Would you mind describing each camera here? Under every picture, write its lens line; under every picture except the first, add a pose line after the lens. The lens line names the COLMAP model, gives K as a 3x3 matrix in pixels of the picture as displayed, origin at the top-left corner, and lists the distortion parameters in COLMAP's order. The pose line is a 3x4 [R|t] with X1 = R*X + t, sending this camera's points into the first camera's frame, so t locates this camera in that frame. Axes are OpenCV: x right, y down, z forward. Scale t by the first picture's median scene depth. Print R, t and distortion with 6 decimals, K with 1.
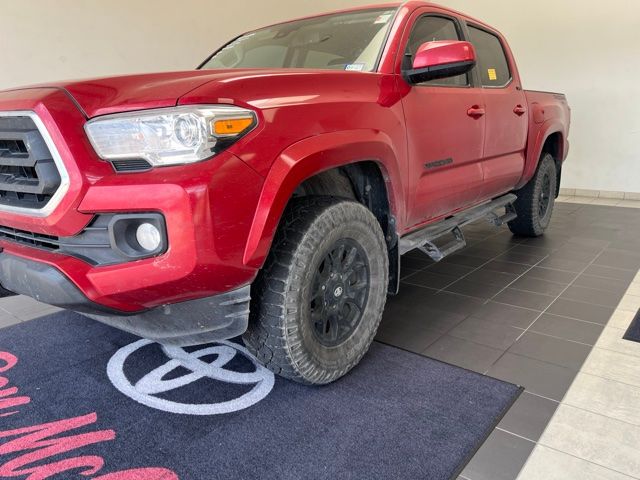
lens RADIAL K [[488.0, 0, 318.2], [0, 488.0, 239.8], [0, 0, 1]] dist [0.034160, -0.021335]
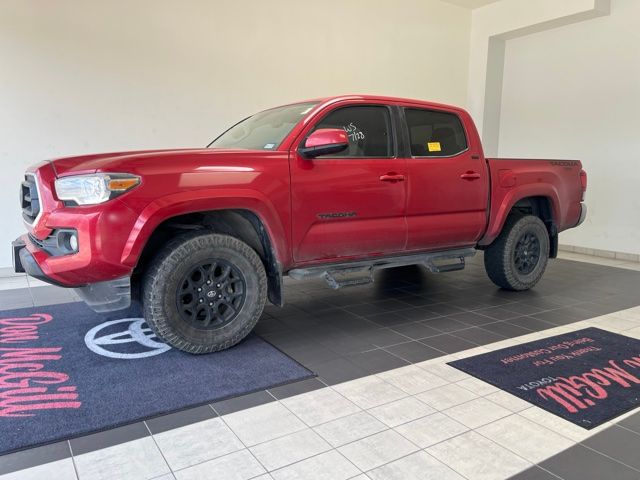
lens RADIAL K [[488.0, 0, 326.3], [0, 488.0, 239.4], [0, 0, 1]] dist [0.034160, -0.021335]
pose [[0.950182, 0.070618, -0.303589, 0.877211], [-0.100545, 0.991373, -0.084087, 0.033258], [0.295032, 0.110423, 0.949085, -0.367665]]
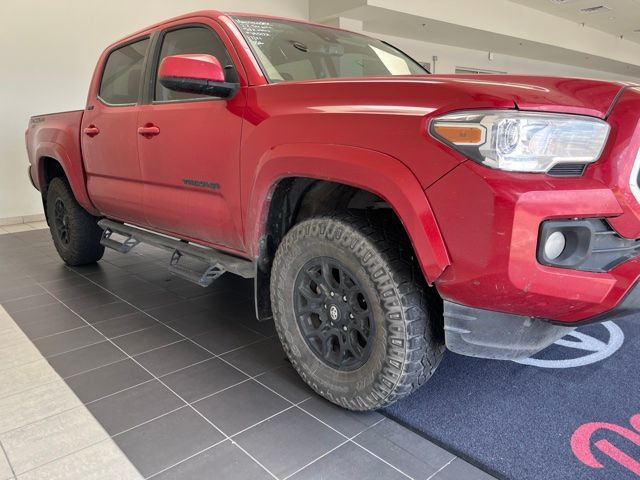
lens RADIAL K [[488.0, 0, 324.2], [0, 488.0, 239.4], [0, 0, 1]] dist [0.034160, -0.021335]
pose [[0.154946, -0.177103, 0.971919, -1.696081], [0.229975, 0.963239, 0.138859, -0.296497], [-0.960783, 0.202001, 0.189979, 1.454433]]
